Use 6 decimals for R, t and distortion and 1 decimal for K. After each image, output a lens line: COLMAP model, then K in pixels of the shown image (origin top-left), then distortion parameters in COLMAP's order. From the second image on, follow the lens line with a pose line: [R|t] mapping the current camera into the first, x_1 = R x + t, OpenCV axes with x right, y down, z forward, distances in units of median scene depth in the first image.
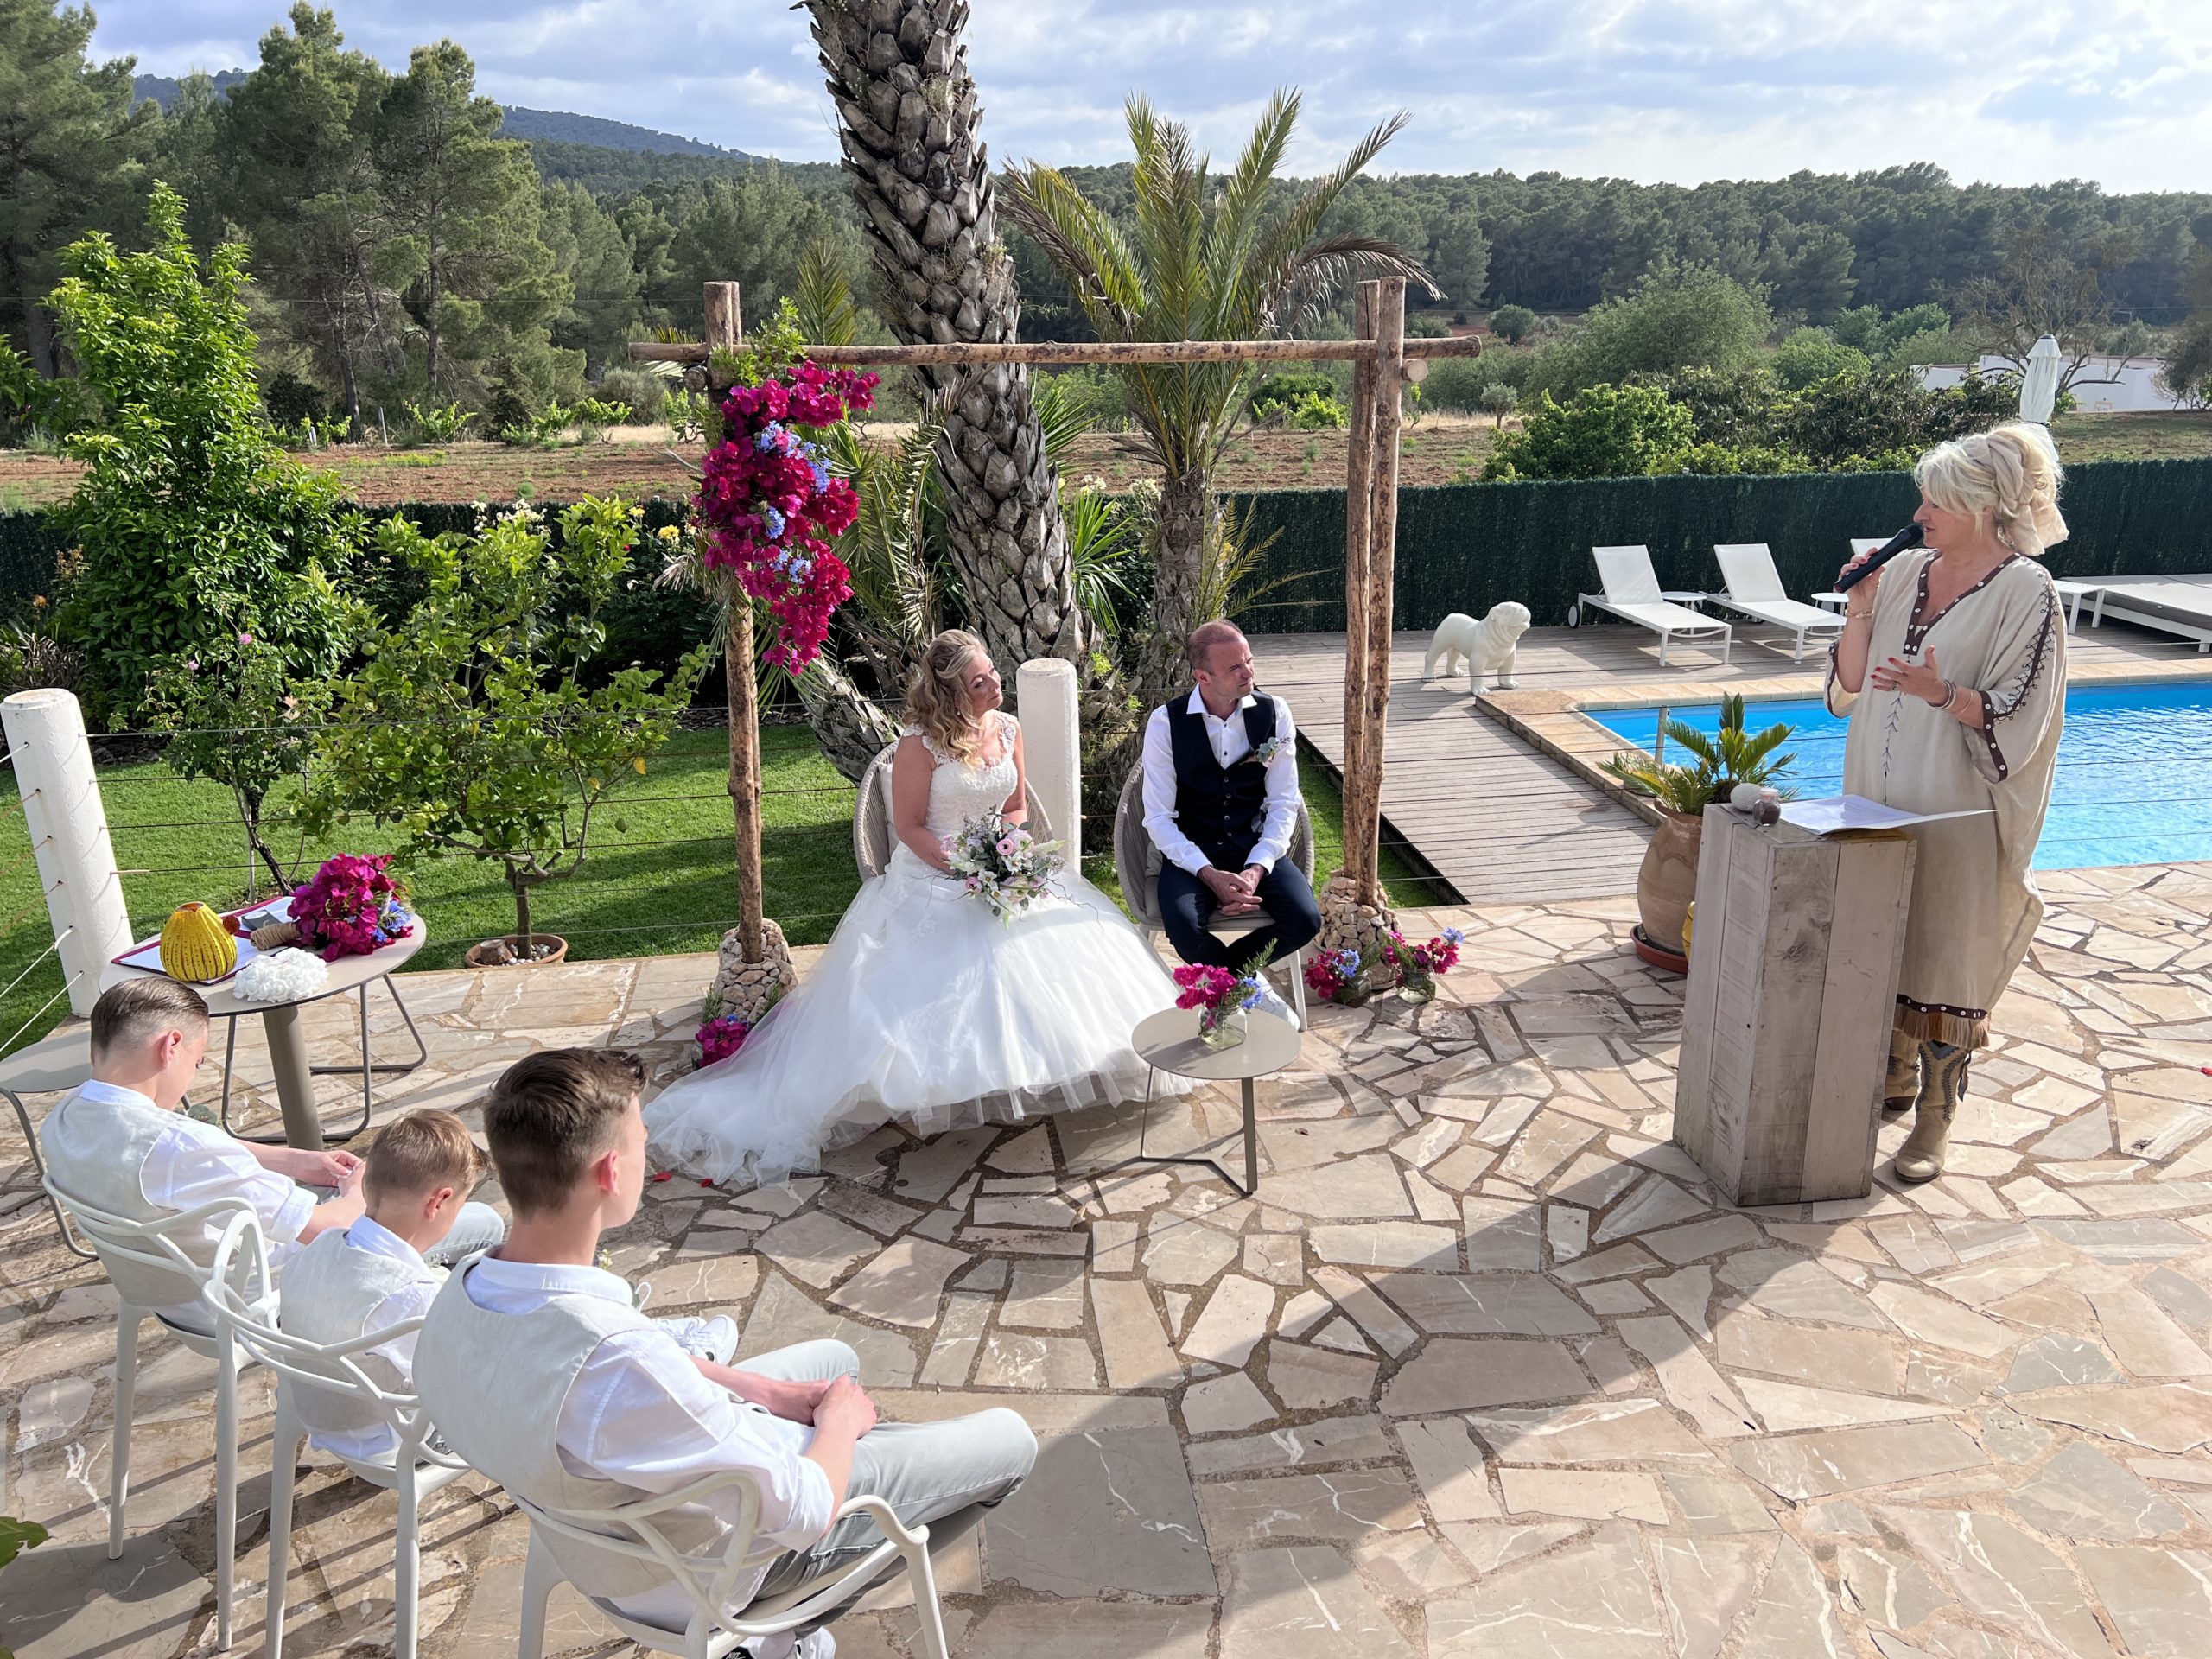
lens RADIAL K [[1658.4, 0, 1117.5], [0, 1658.4, 807.1], [0, 0, 1]] dist [0.064724, -0.083752]
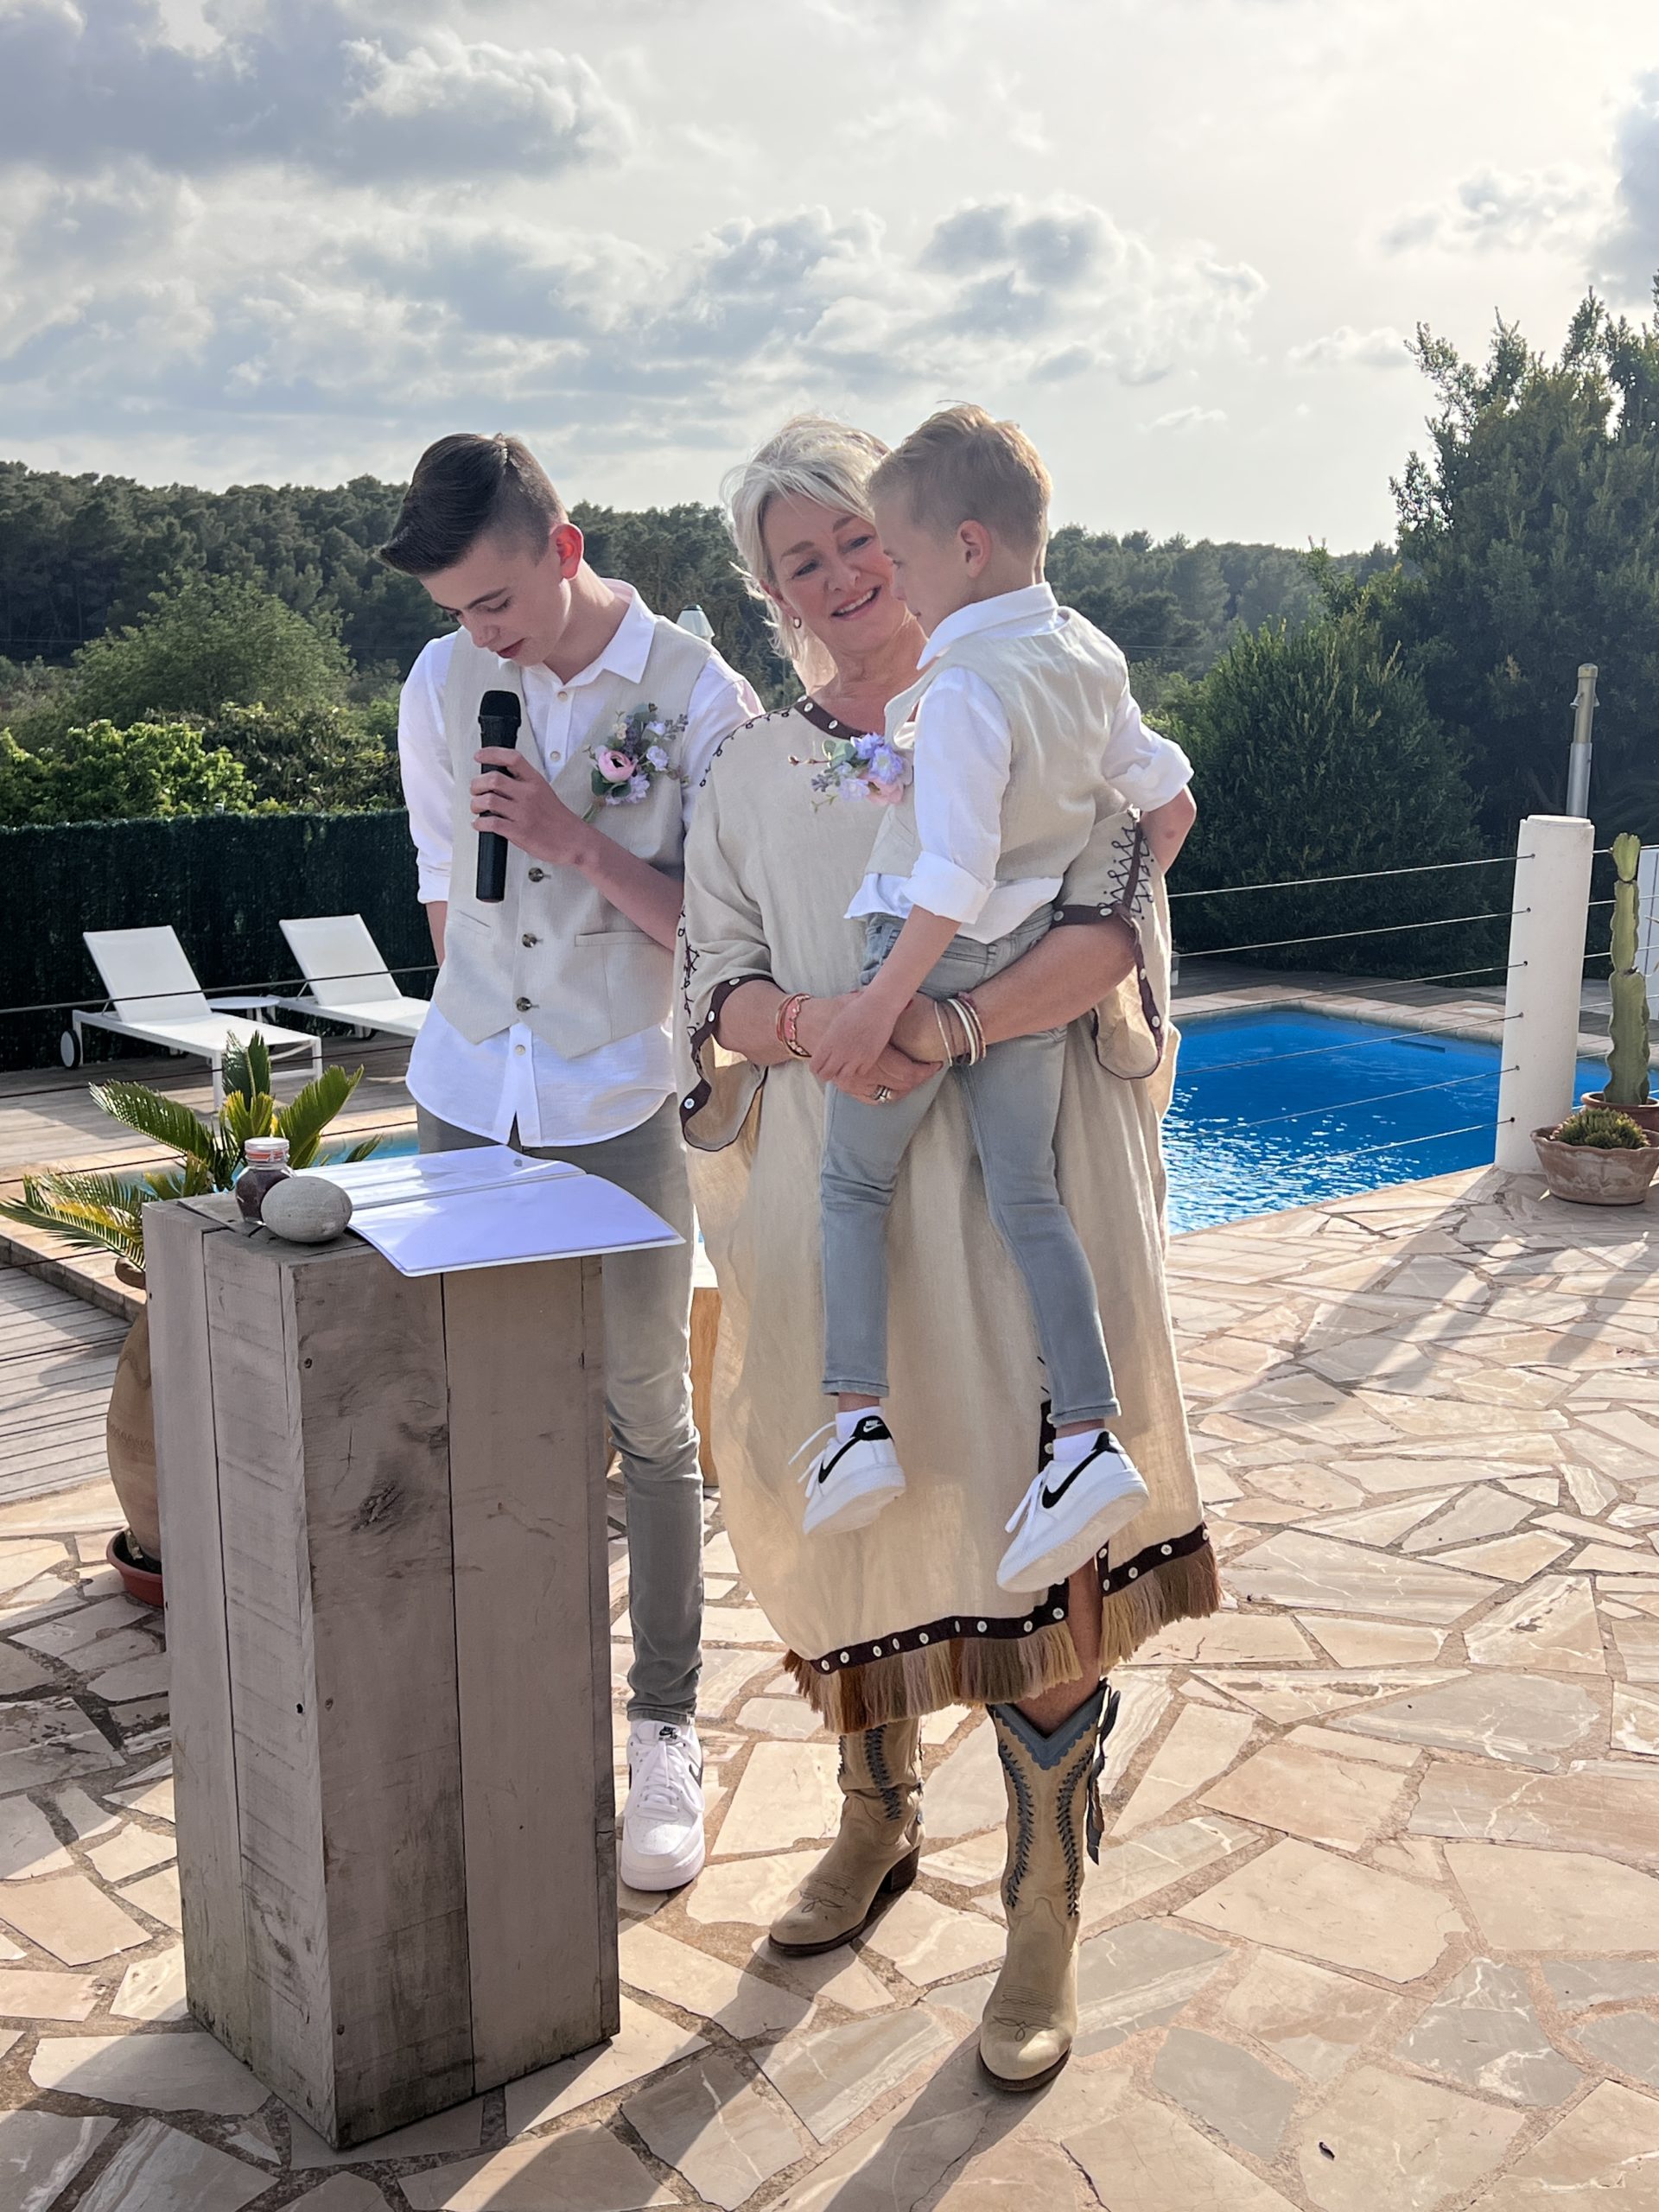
lens RADIAL K [[2571.5, 0, 834.2], [0, 2571.5, 1112.1], [0, 0, 1]] dist [0.137946, -0.454308]
pose [[0.856415, -0.097118, 0.507072, 0.073023], [0.150778, 0.986380, -0.065737, 0.019256], [-0.493781, 0.132753, 0.859393, 0.147851]]
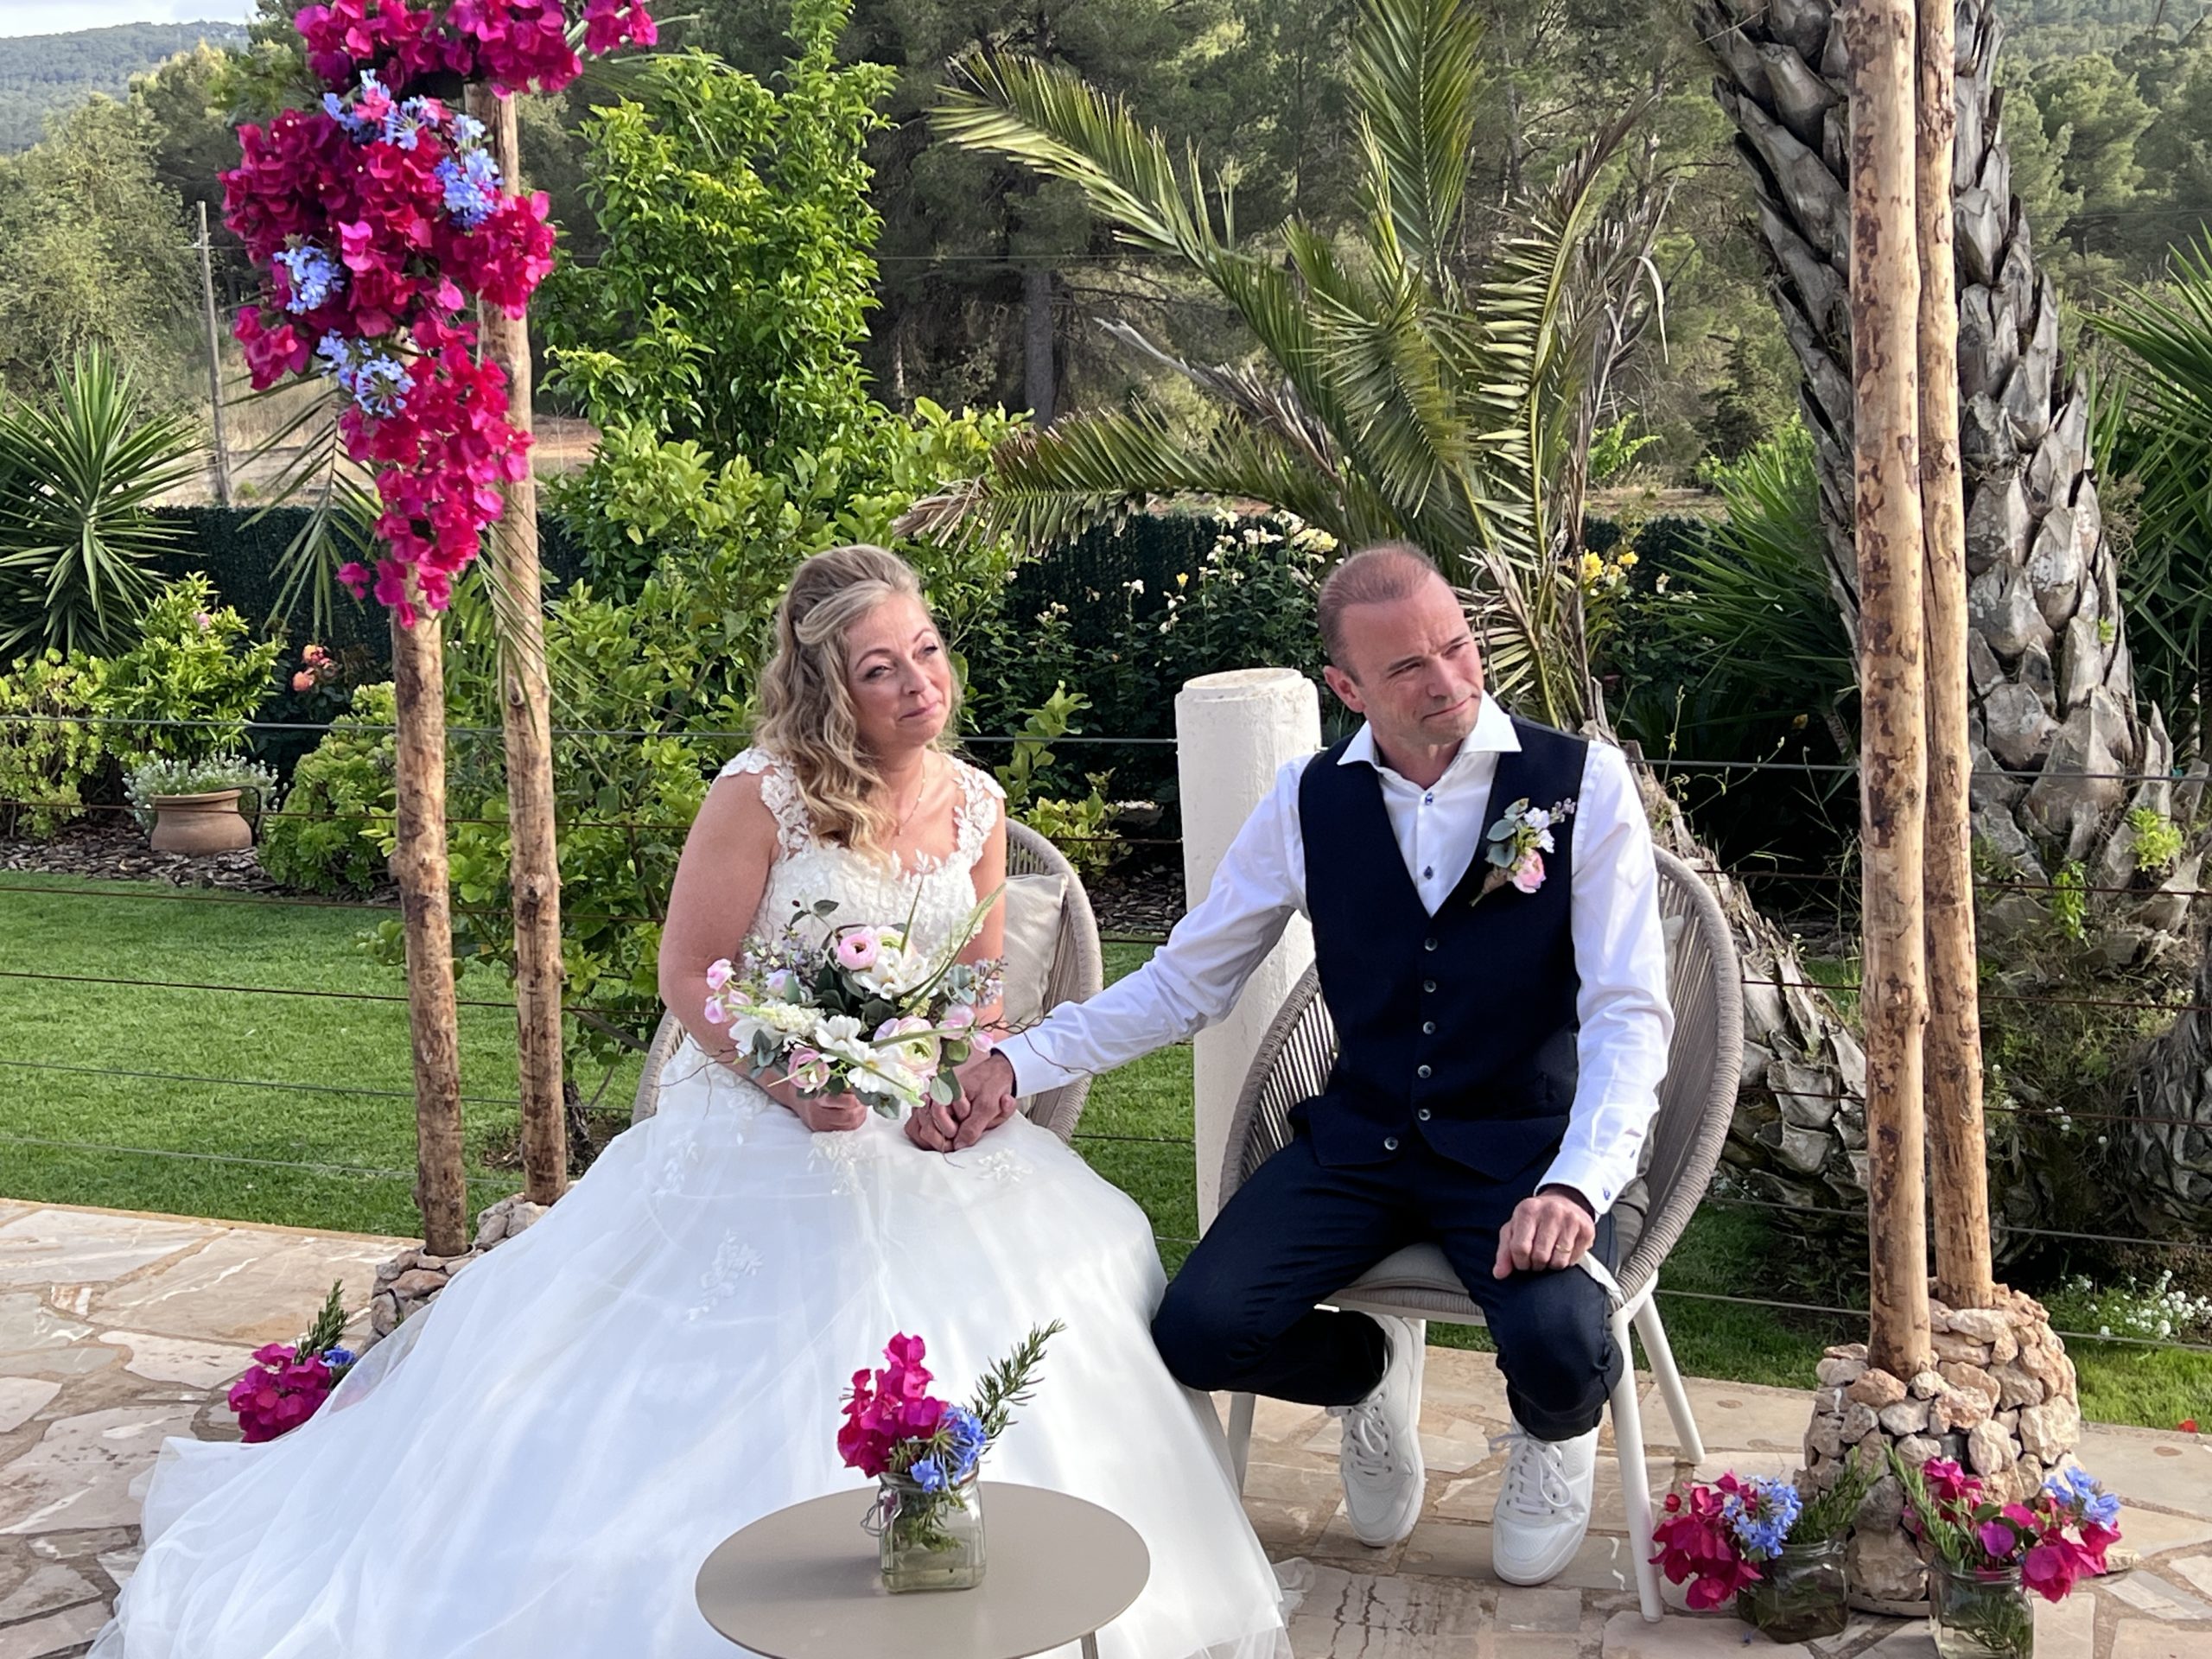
lens RADIAL K [[3164.2, 0, 1057.0], [0, 3164.2, 821.2], [0, 0, 1]] dist [0.118977, -0.186007]
pose [[0.840764, 0.068729, -0.537022, 0.198454], [-0.131057, 0.988246, -0.078706, 0.011519], [0.525300, 0.136553, 0.839889, 0.167140]]
